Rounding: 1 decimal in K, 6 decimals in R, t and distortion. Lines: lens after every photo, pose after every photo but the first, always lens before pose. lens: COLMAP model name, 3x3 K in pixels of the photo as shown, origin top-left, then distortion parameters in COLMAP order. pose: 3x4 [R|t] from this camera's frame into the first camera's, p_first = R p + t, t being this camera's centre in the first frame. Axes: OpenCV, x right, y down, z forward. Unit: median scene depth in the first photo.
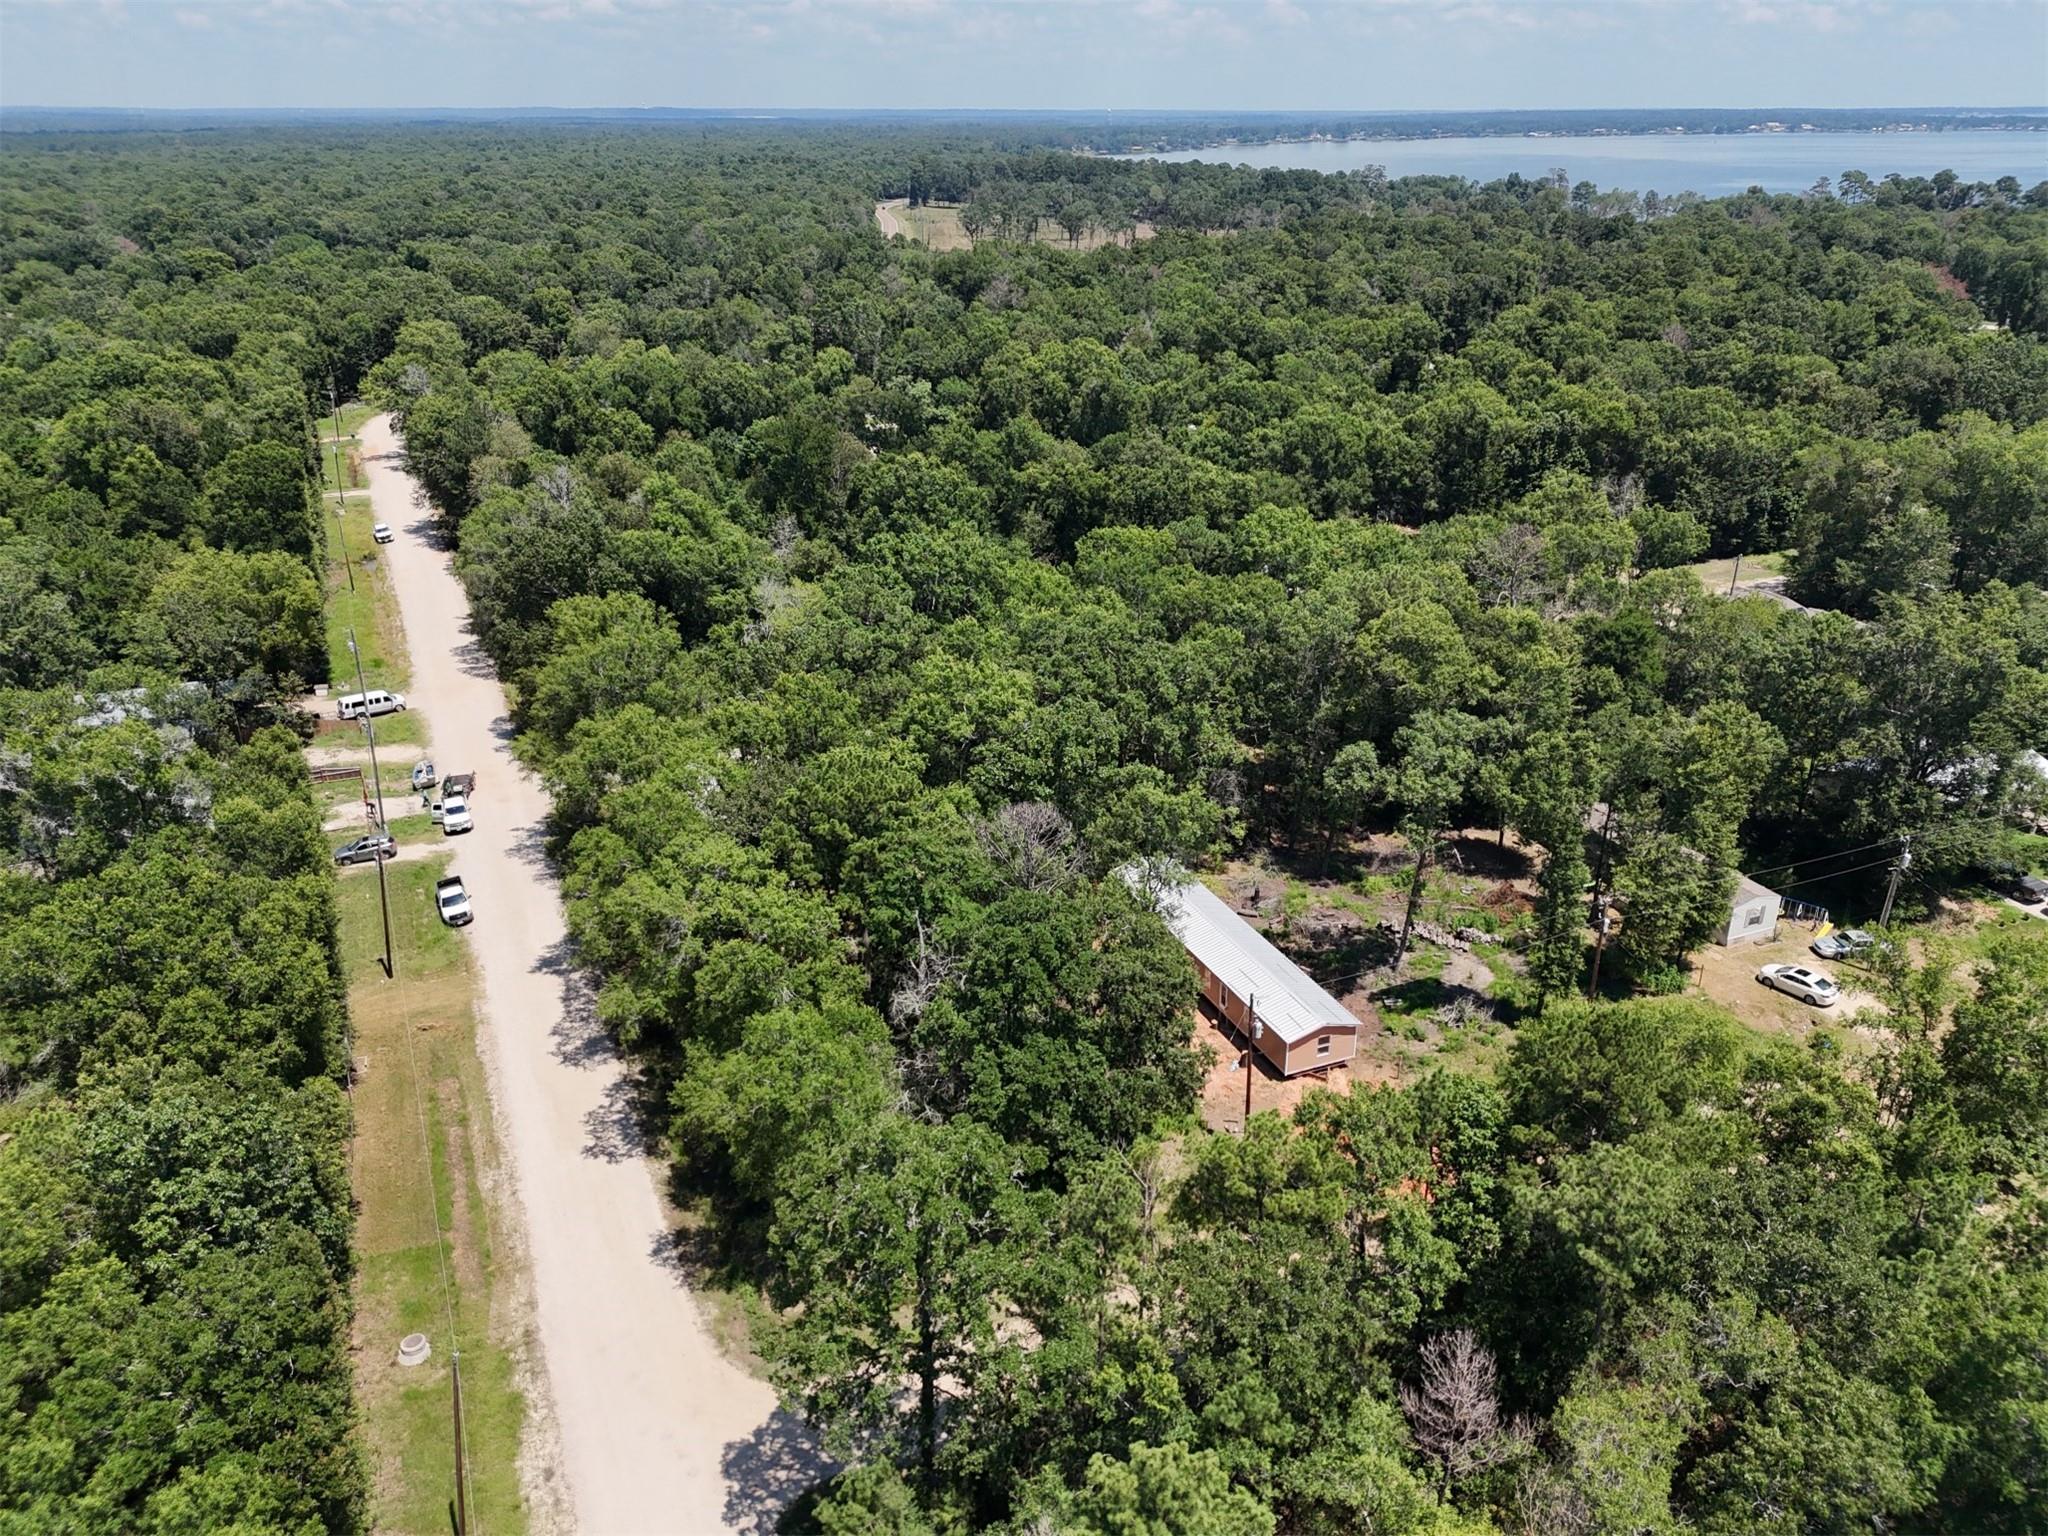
lens RADIAL K [[1510.9, 0, 1027.6], [0, 1510.9, 774.6], [0, 0, 1]] dist [0.067905, -0.067918]
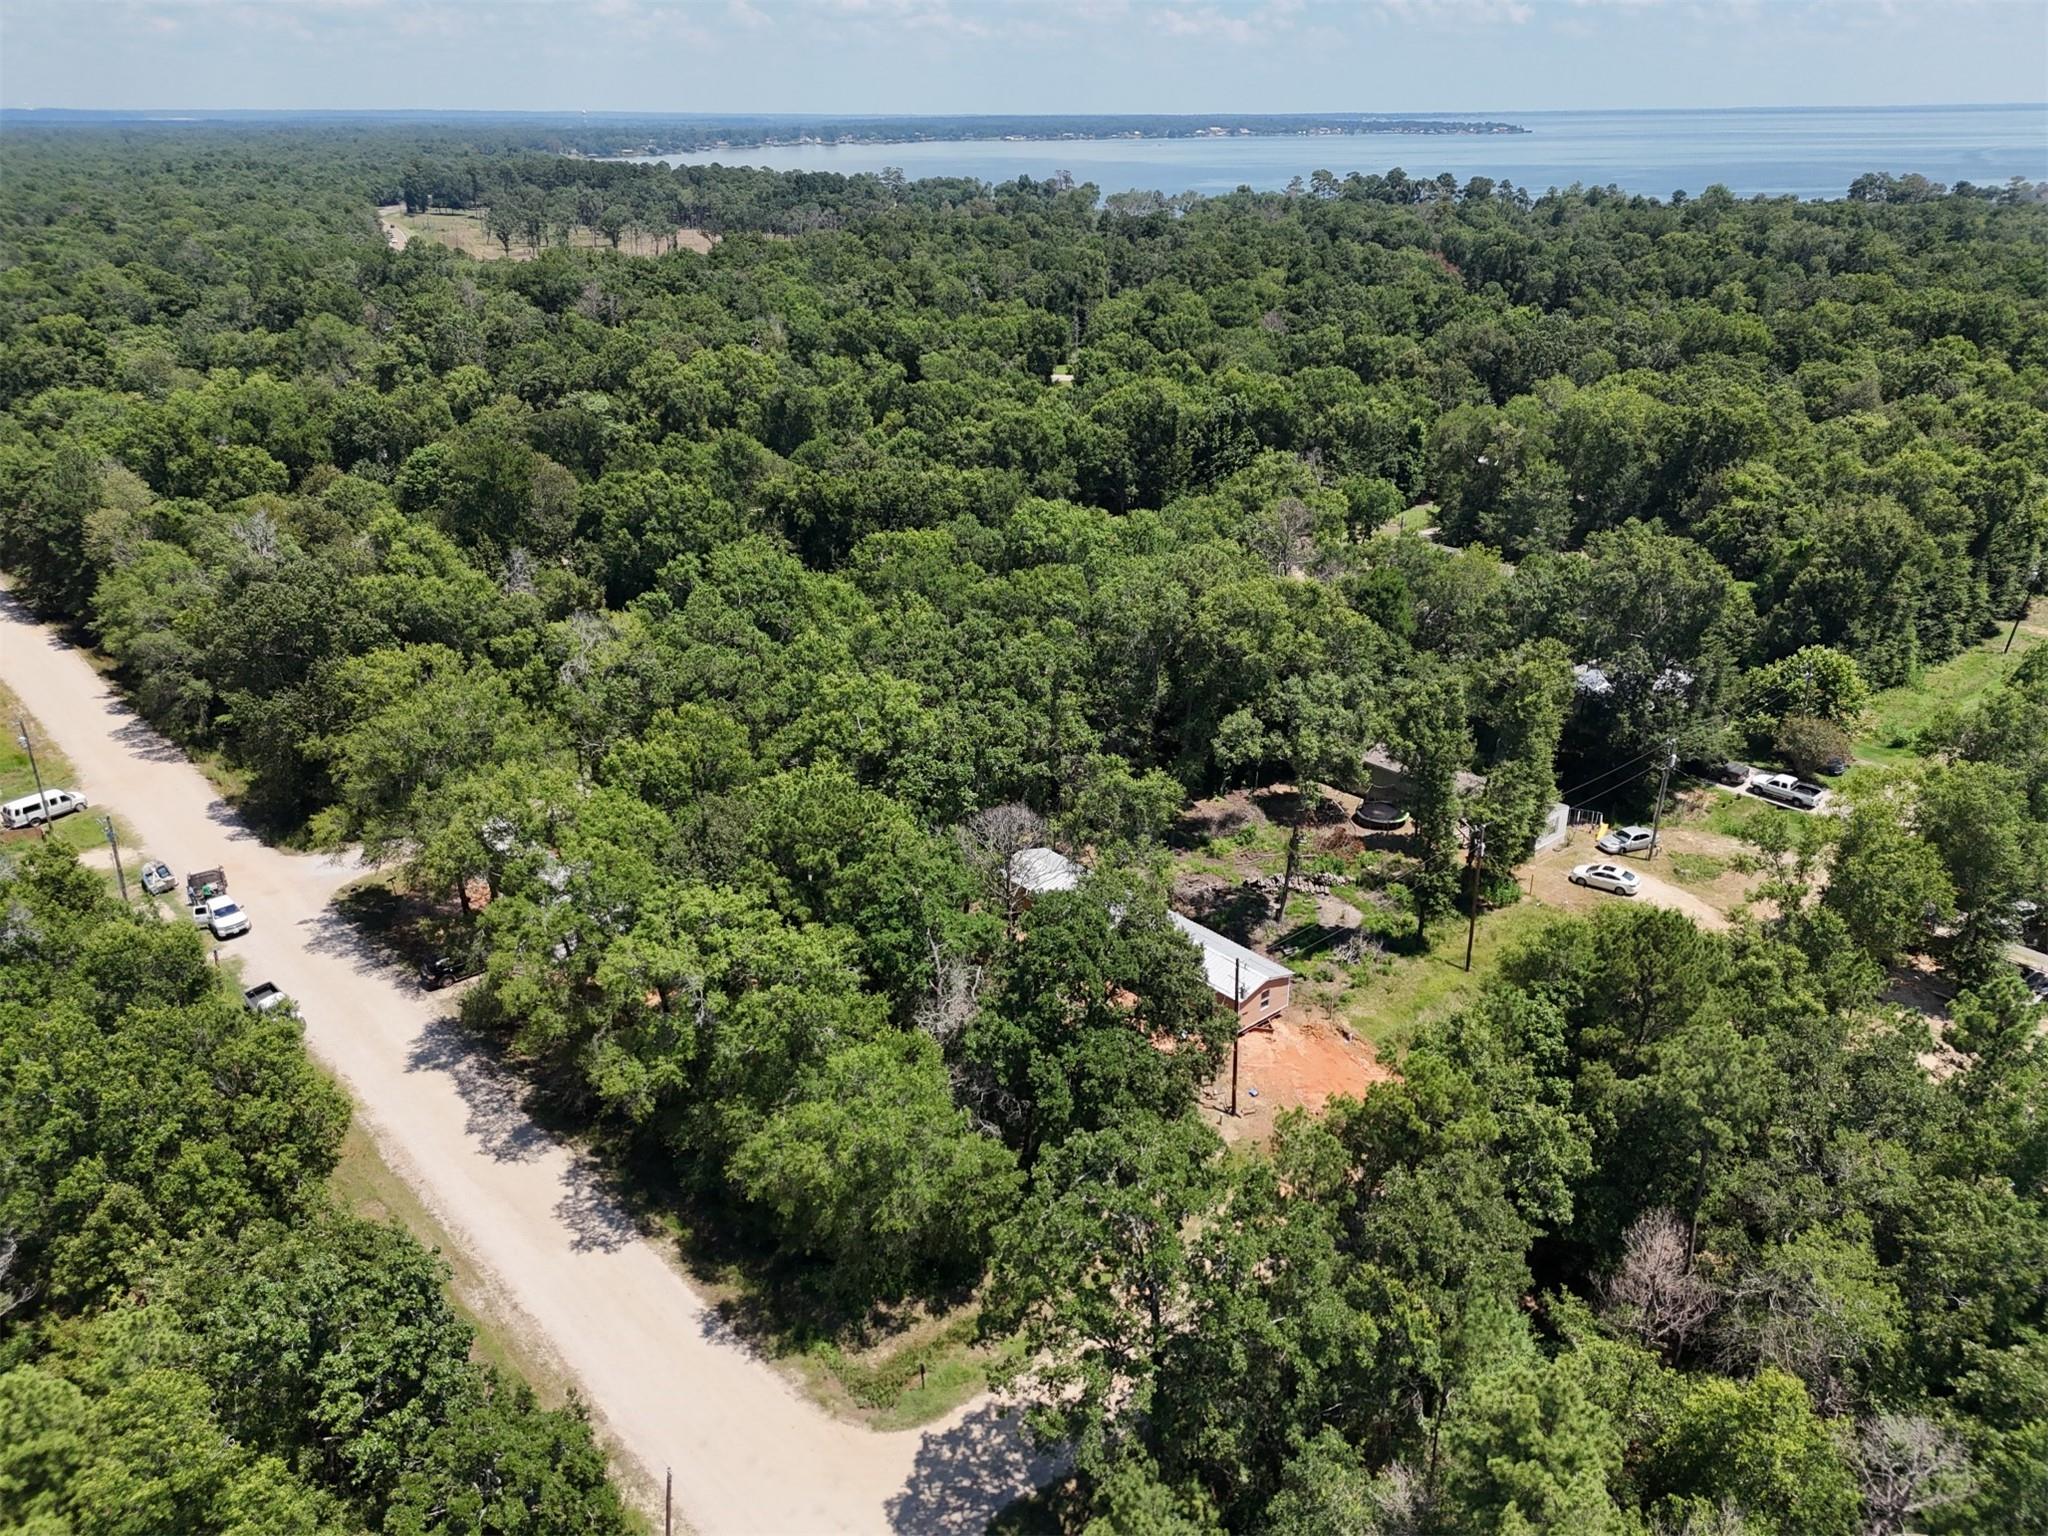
lens RADIAL K [[1510.9, 0, 1029.7], [0, 1510.9, 773.1], [0, 0, 1]] dist [0.067905, -0.067918]
pose [[0.950580, -0.124744, 0.284318, -0.128173], [0.125463, 0.991973, 0.015757, -0.007959], [-0.284001, 0.020694, 0.958601, 0.017315]]
